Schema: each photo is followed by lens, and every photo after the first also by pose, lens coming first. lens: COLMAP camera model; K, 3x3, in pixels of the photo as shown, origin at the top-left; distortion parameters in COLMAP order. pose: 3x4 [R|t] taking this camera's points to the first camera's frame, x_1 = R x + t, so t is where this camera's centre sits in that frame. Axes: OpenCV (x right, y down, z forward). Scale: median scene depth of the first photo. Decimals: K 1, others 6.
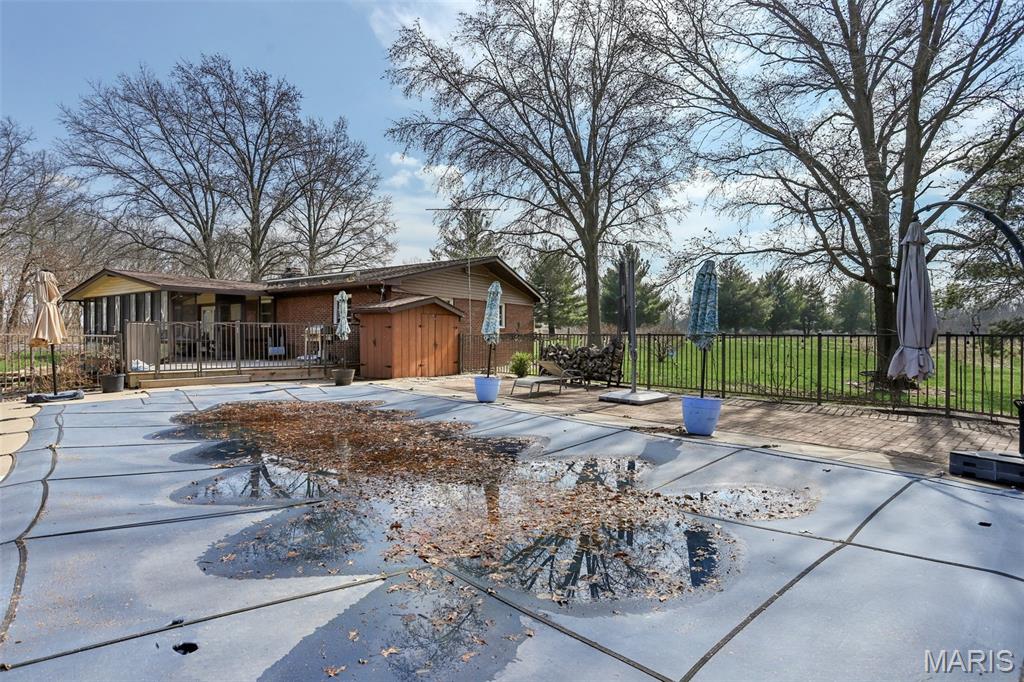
lens RADIAL K [[518.0, 0, 508.5], [0, 518.0, 339.3], [0, 0, 1]] dist [-0.037845, 0.023743]
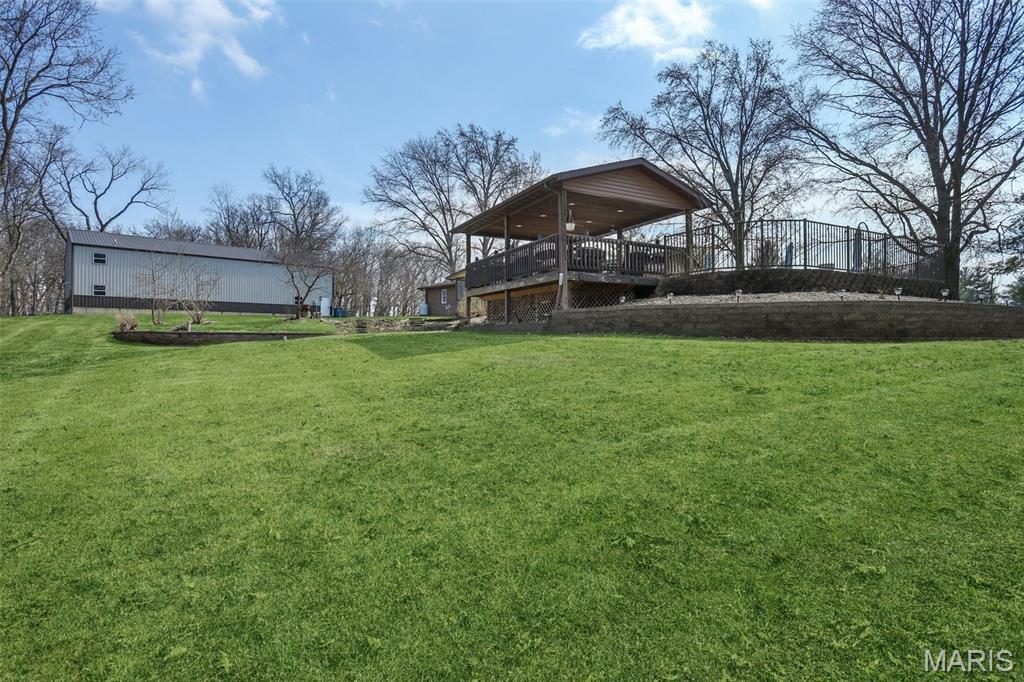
lens RADIAL K [[518.0, 0, 519.8], [0, 518.0, 341.4], [0, 0, 1]] dist [-0.037845, 0.023743]
pose [[0.974069, 0.003426, -0.226225, -0.106001], [-0.003815, 0.999992, -0.001281, 0.096957], [0.226218, 0.002111, 0.974074, -0.514814]]
